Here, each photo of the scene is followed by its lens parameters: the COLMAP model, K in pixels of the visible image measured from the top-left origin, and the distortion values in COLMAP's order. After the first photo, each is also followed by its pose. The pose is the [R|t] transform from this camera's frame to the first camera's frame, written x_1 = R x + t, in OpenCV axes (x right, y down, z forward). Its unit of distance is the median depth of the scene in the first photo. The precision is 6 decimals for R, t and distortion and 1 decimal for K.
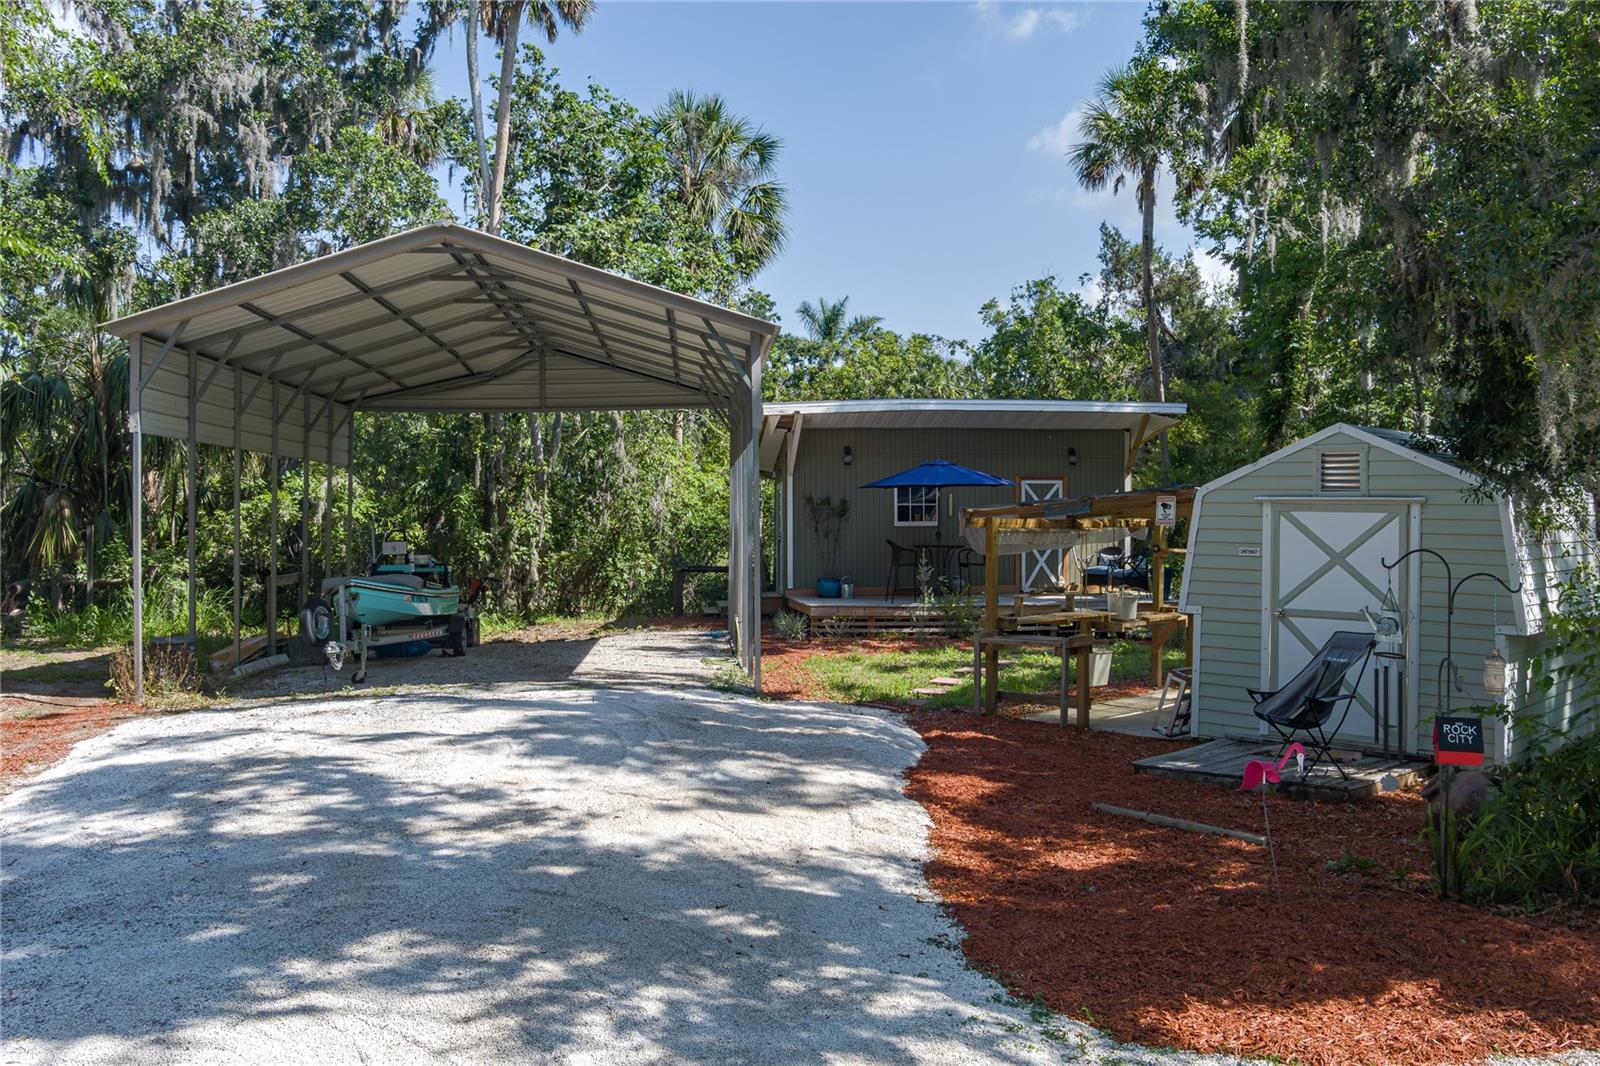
lens RADIAL K [[1313.7, 0, 804.7], [0, 1313.7, 528.9], [0, 0, 1]] dist [-0.071706, 0.023102]
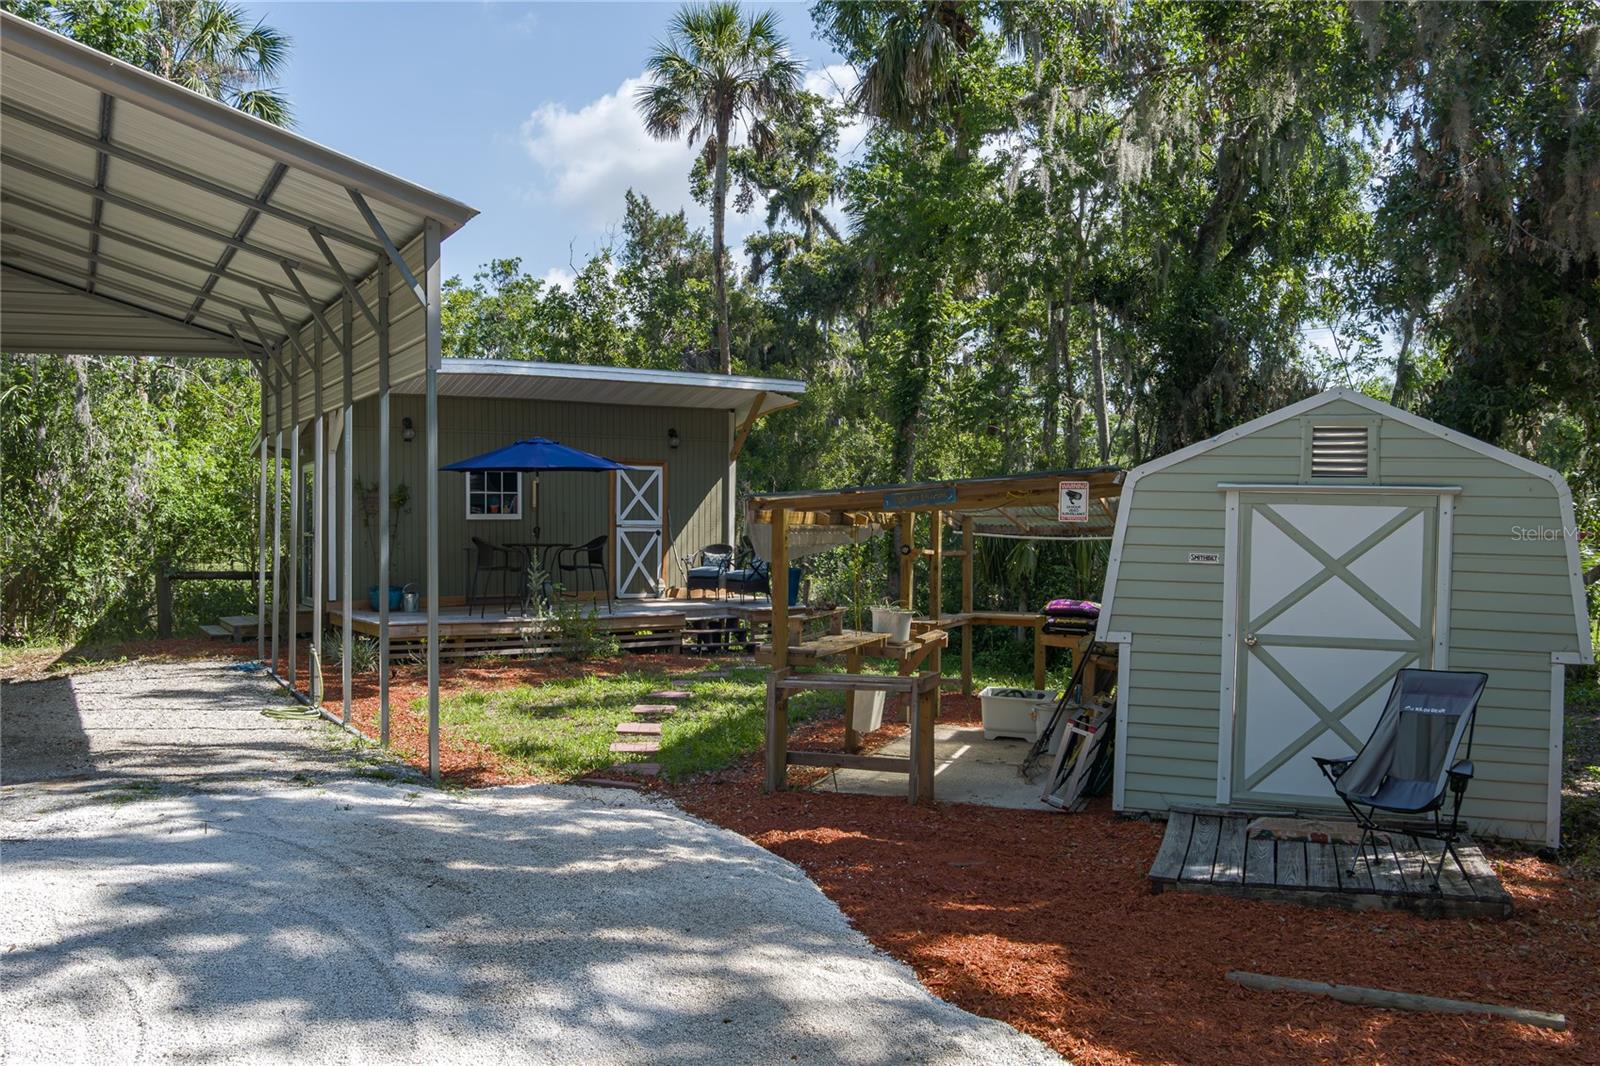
lens RADIAL K [[1313.7, 0, 793.3], [0, 1313.7, 536.0], [0, 0, 1]] dist [-0.071706, 0.023102]
pose [[0.911236, -0.001842, 0.411881, -0.087390], [-0.002644, 0.999943, 0.010322, -0.001033], [-0.411876, -0.010495, 0.911179, 0.210978]]
